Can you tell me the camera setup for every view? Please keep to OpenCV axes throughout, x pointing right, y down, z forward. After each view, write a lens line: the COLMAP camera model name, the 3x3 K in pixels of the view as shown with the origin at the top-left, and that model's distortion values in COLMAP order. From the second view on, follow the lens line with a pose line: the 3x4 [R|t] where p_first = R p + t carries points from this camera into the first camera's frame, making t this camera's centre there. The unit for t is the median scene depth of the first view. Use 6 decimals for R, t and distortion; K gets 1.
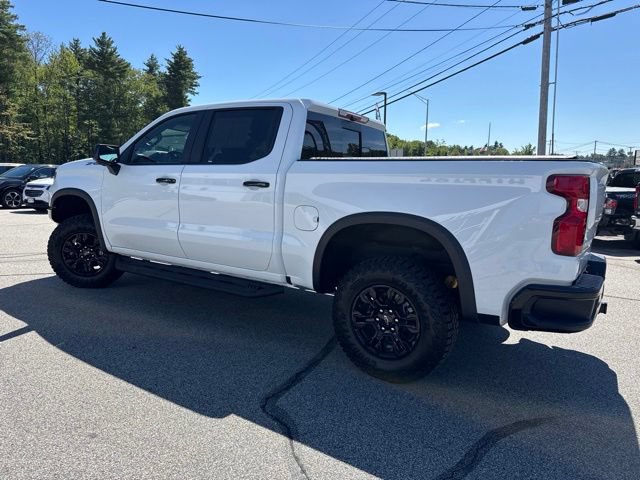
lens RADIAL K [[453.6, 0, 320.0], [0, 453.6, 240.0], [0, 0, 1]] dist [0.025469, -0.026093]
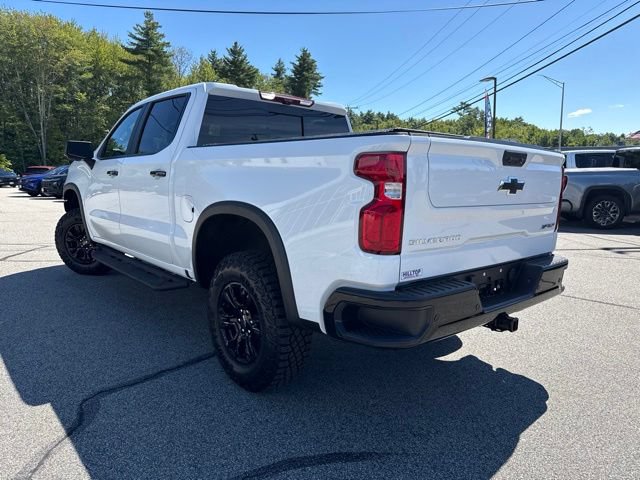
lens RADIAL K [[452.4, 0, 325.1], [0, 452.4, 241.1], [0, 0, 1]] dist [0.064364, -0.106406]
pose [[0.963977, 0.021325, -0.265131, 0.096527], [-0.018906, 0.999753, 0.011675, 0.000600], [0.265314, -0.006242, 0.964142, 0.030183]]
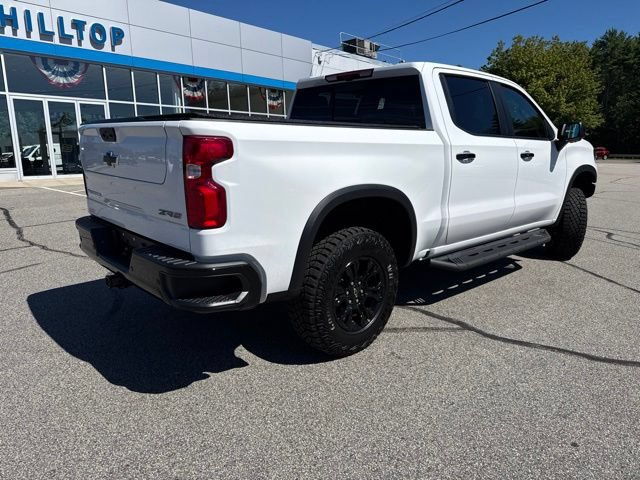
lens RADIAL K [[453.6, 0, 320.0], [0, 453.6, 240.0], [0, 0, 1]] dist [0.025469, -0.026093]
pose [[-0.245103, 0.167428, -0.954930, 0.252421], [-0.141708, 0.968210, 0.206129, -0.031472], [0.959085, 0.185845, -0.213585, 0.291778]]
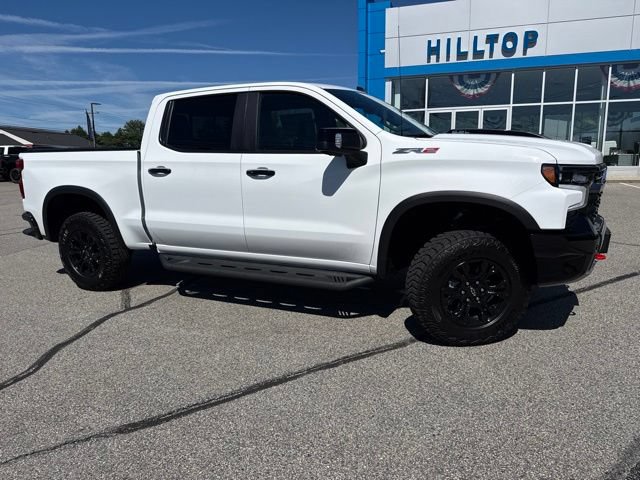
lens RADIAL K [[458.1, 0, 320.0], [0, 458.1, 240.0], [0, 0, 1]] dist [0.057110, -0.075631]
pose [[-0.990891, 0.017730, -0.133491, -0.017296], [-0.026107, 0.947196, 0.319592, -0.080662], [0.132108, 0.320166, -0.938105, 0.555982]]
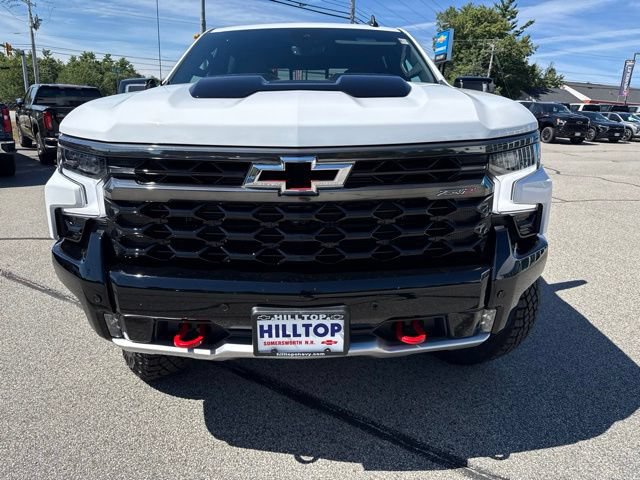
lens RADIAL K [[453.6, 0, 320.0], [0, 453.6, 240.0], [0, 0, 1]] dist [0.025469, -0.026093]
pose [[-0.563554, -0.260231, 0.784020, -0.240625], [0.085458, 0.925627, 0.368661, -0.065589], [-0.821647, 0.274761, -0.499402, 0.410763]]
